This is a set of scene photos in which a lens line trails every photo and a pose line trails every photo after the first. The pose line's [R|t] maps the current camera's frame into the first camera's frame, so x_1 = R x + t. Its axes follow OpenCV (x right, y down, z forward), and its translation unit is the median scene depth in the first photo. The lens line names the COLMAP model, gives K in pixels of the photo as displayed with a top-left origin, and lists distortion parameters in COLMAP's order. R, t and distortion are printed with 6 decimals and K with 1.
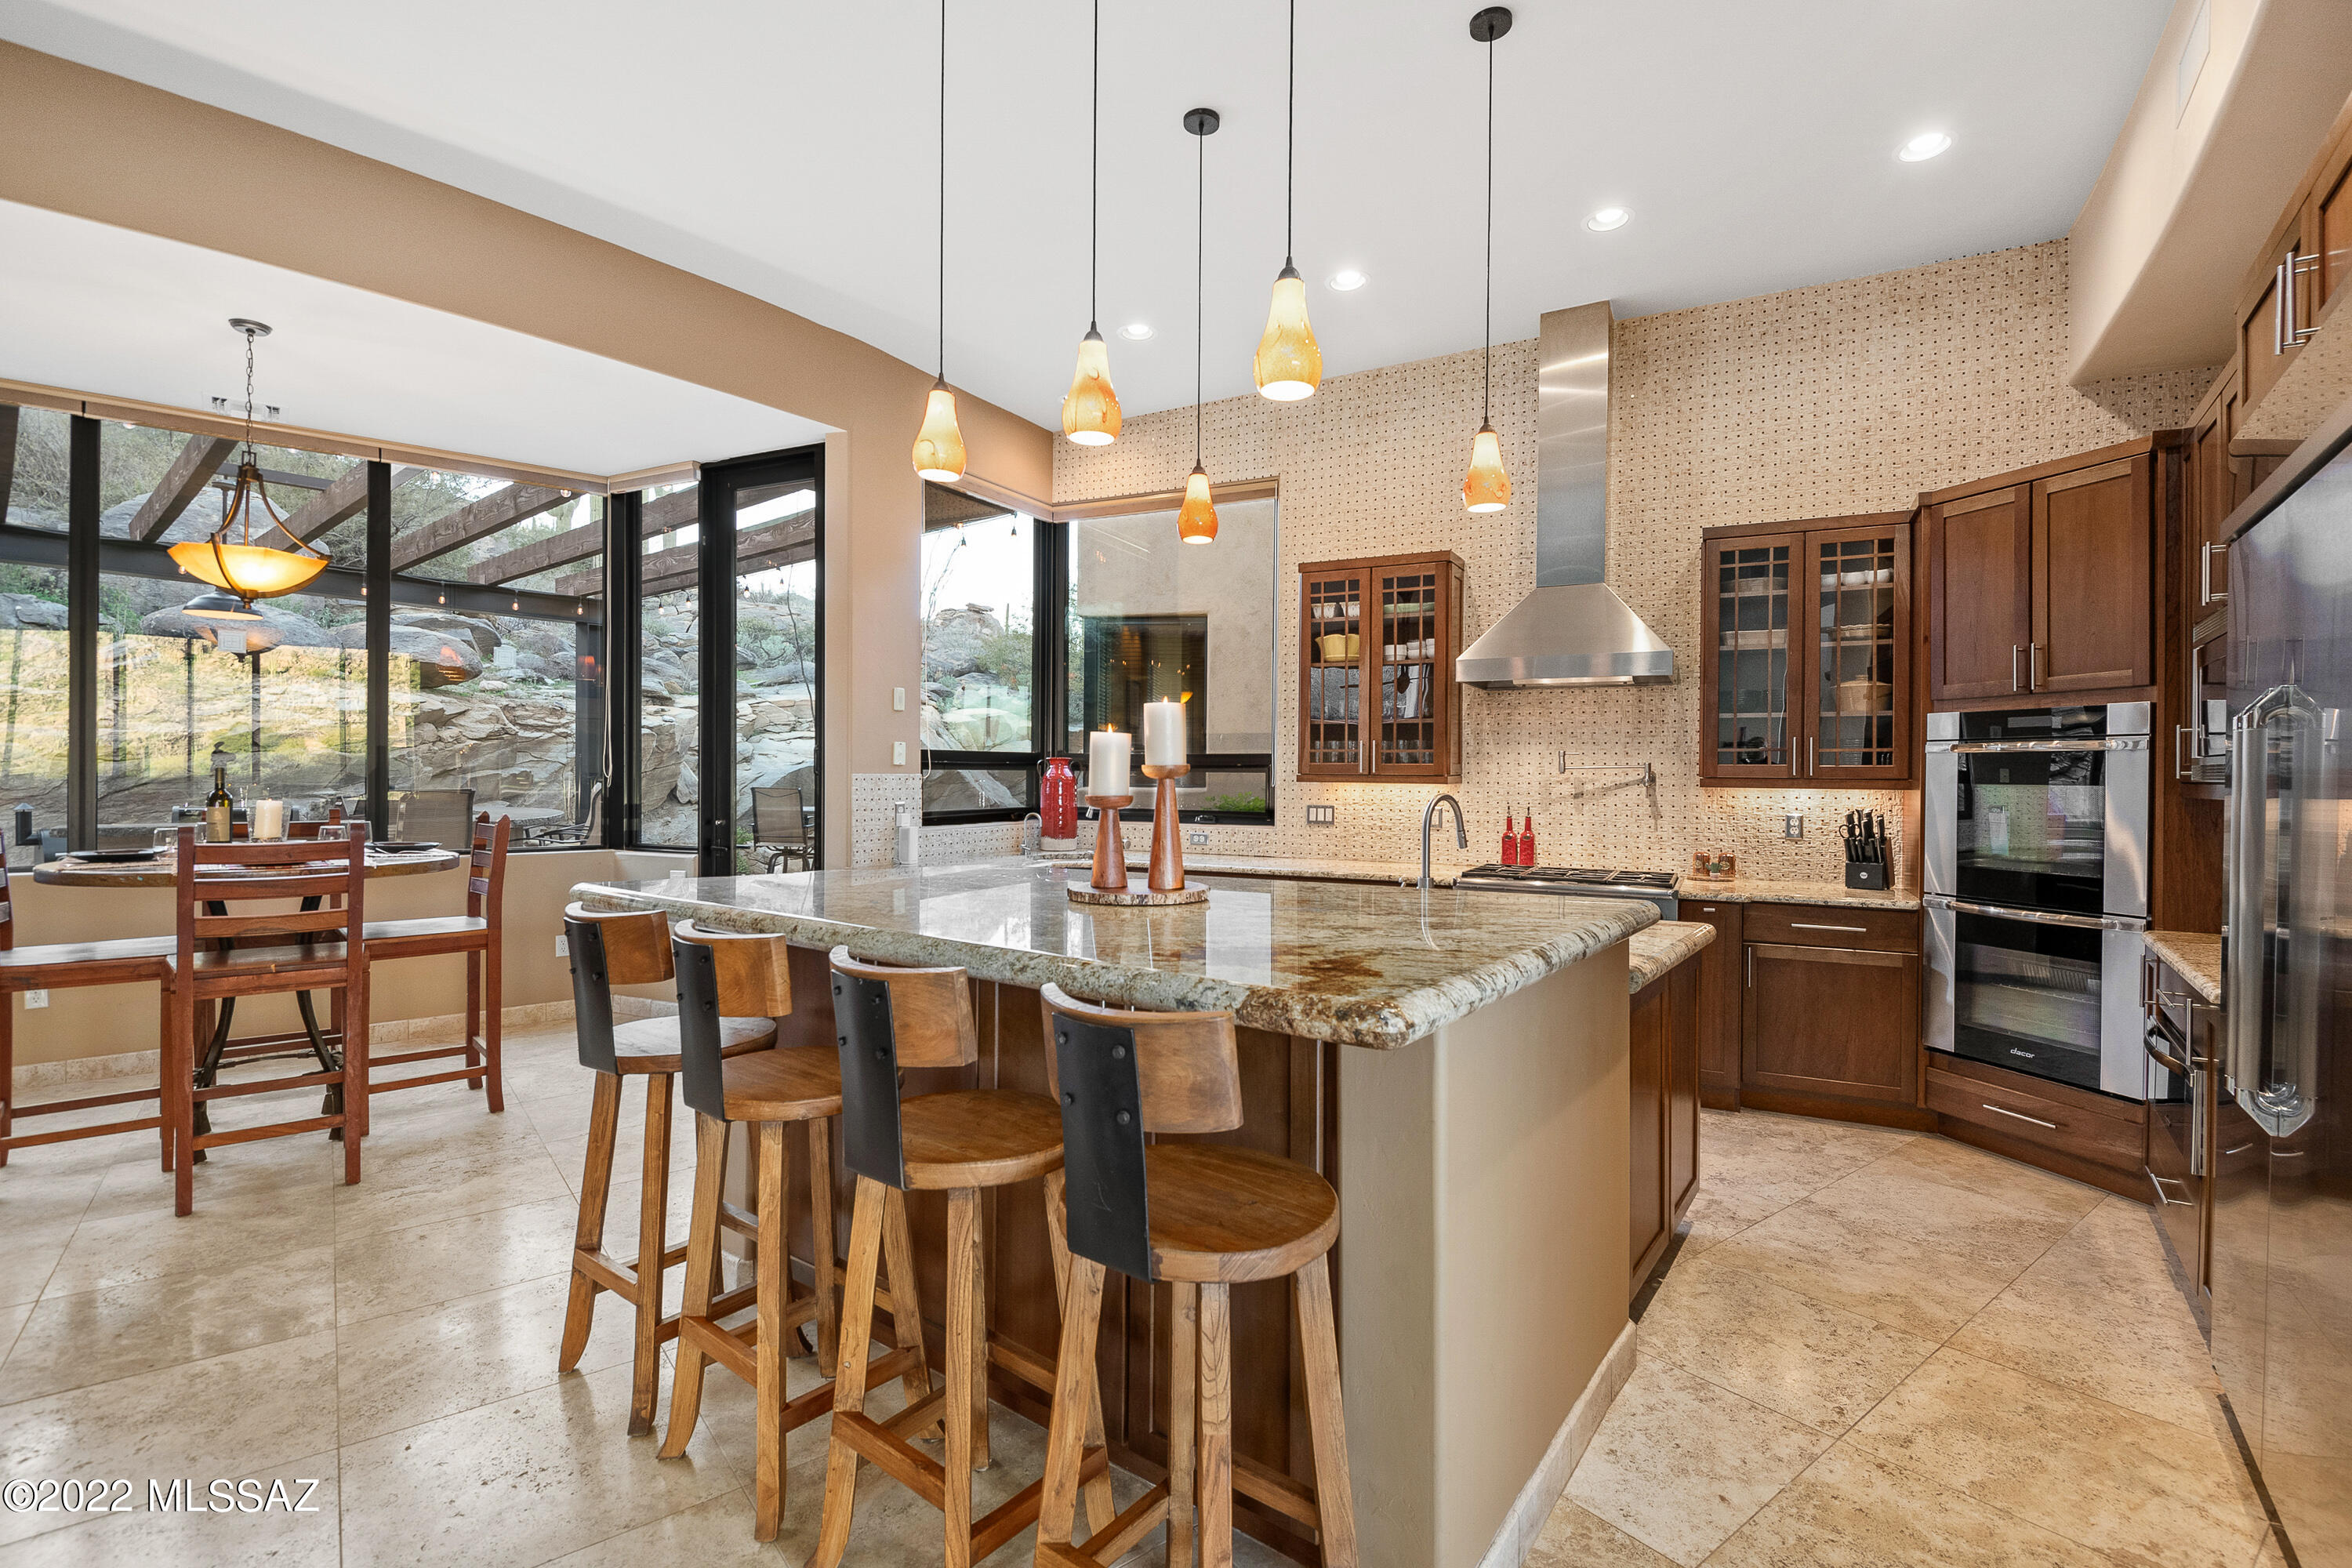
lens RADIAL K [[1083.2, 0, 1175.3], [0, 1083.2, 779.6], [0, 0, 1]] dist [0.012424, -0.004878]
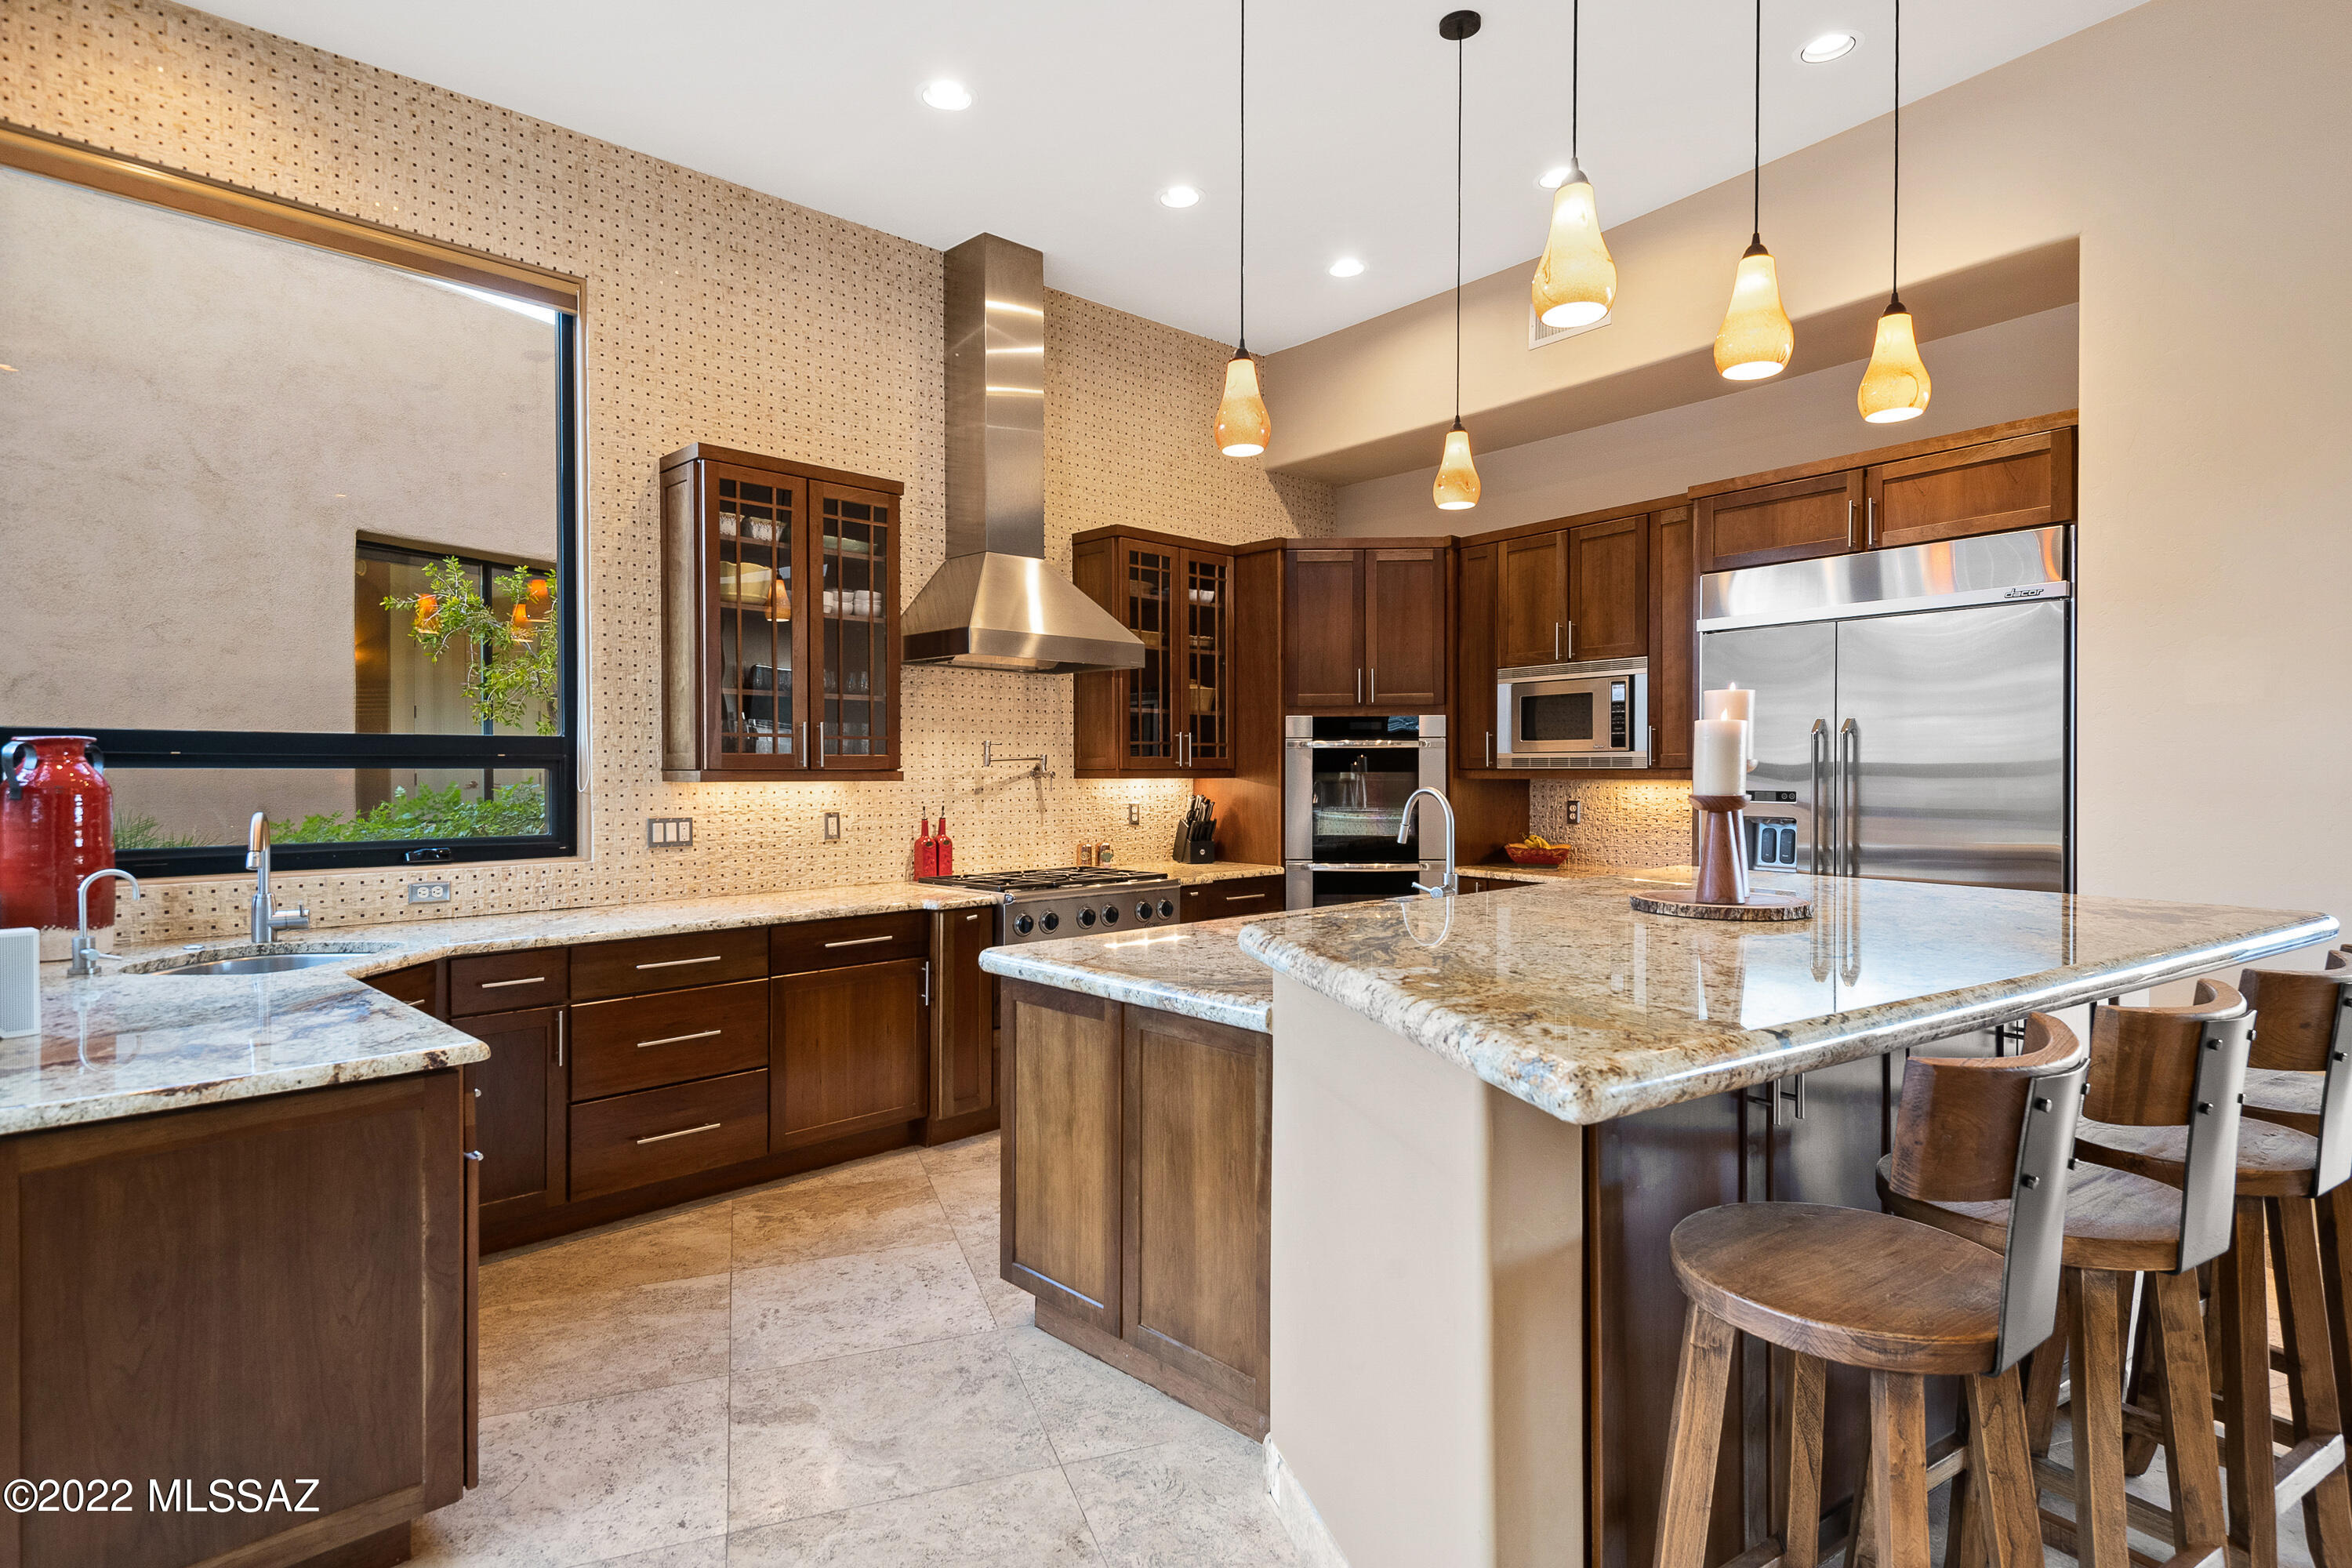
lens RADIAL K [[1223.1, 0, 1185.4], [0, 1223.1, 782.5], [0, 0, 1]] dist [0.022961, -0.005117]
pose [[0.300679, -0.019207, 0.953532, -0.526593], [0.010832, 0.999801, 0.016723, -0.007111], [-0.953664, 0.005300, 0.300828, 0.533044]]
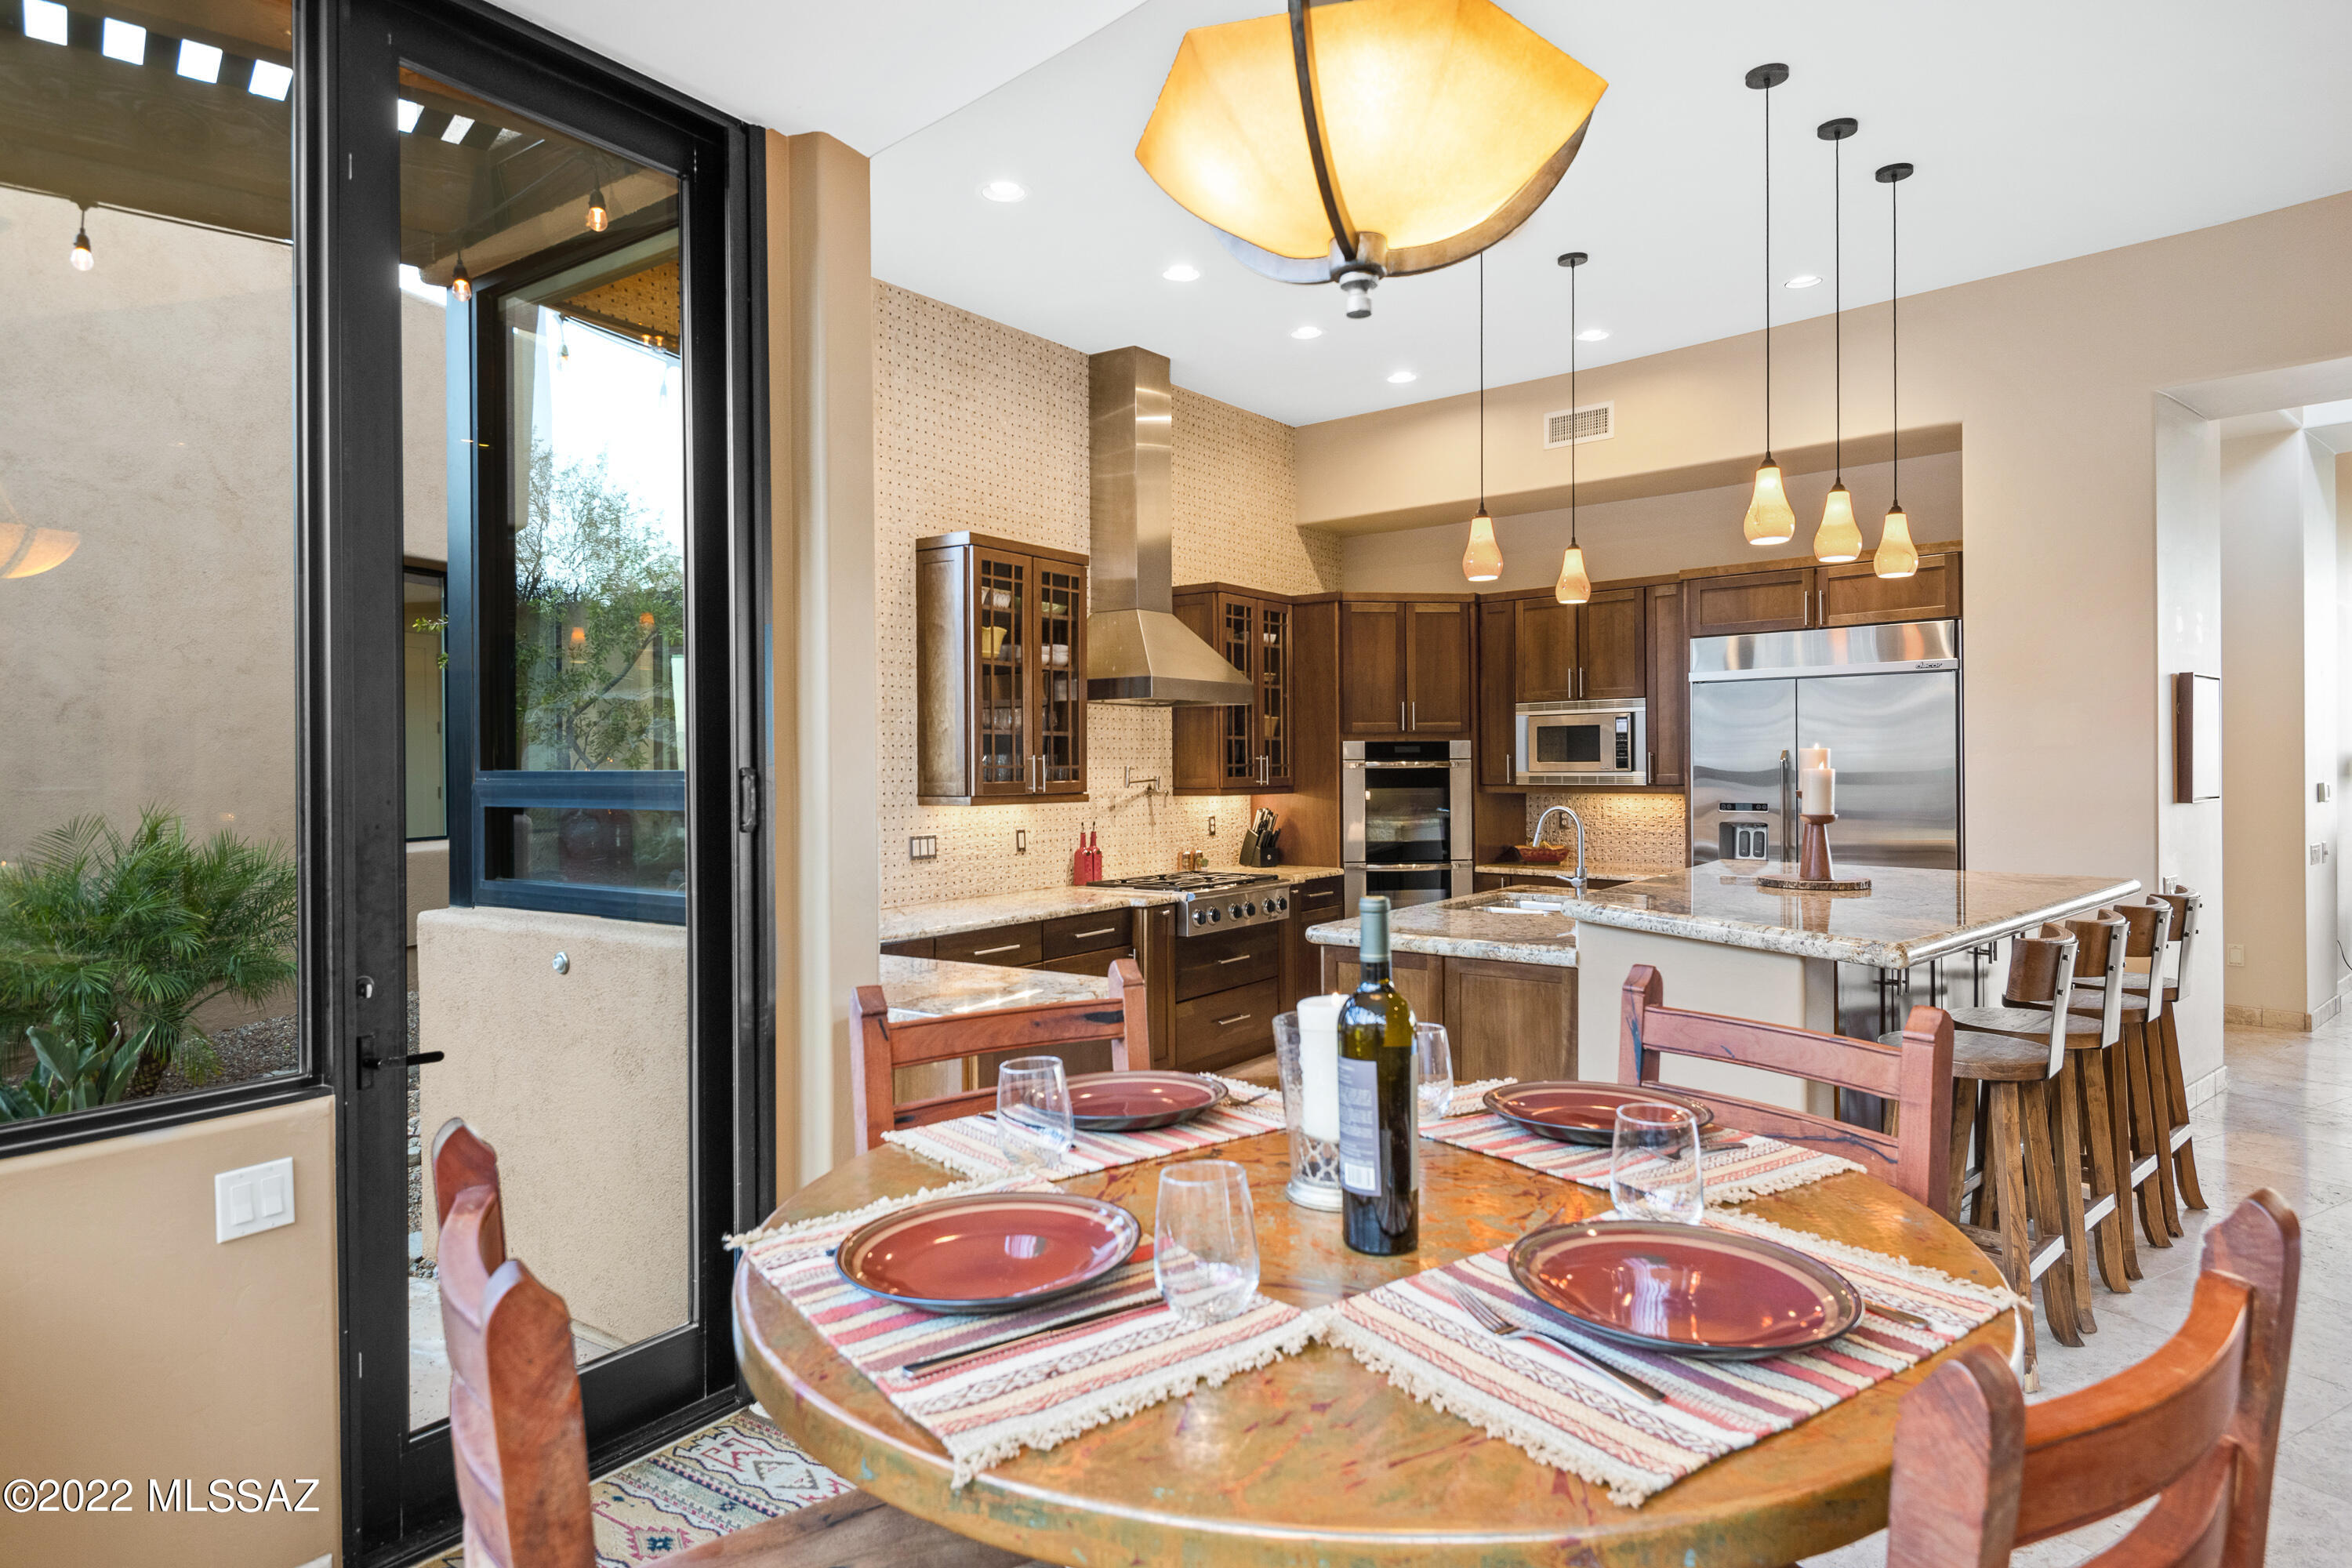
lens RADIAL K [[1348.9, 0, 1184.8], [0, 1348.9, 770.2], [0, 0, 1]] dist [0.014309, 0.003710]
pose [[0.127398, -0.012753, 0.991770, -0.897689], [0.015450, 0.999822, 0.010872, -0.034603], [-0.991731, 0.013938, 0.127573, 0.758036]]
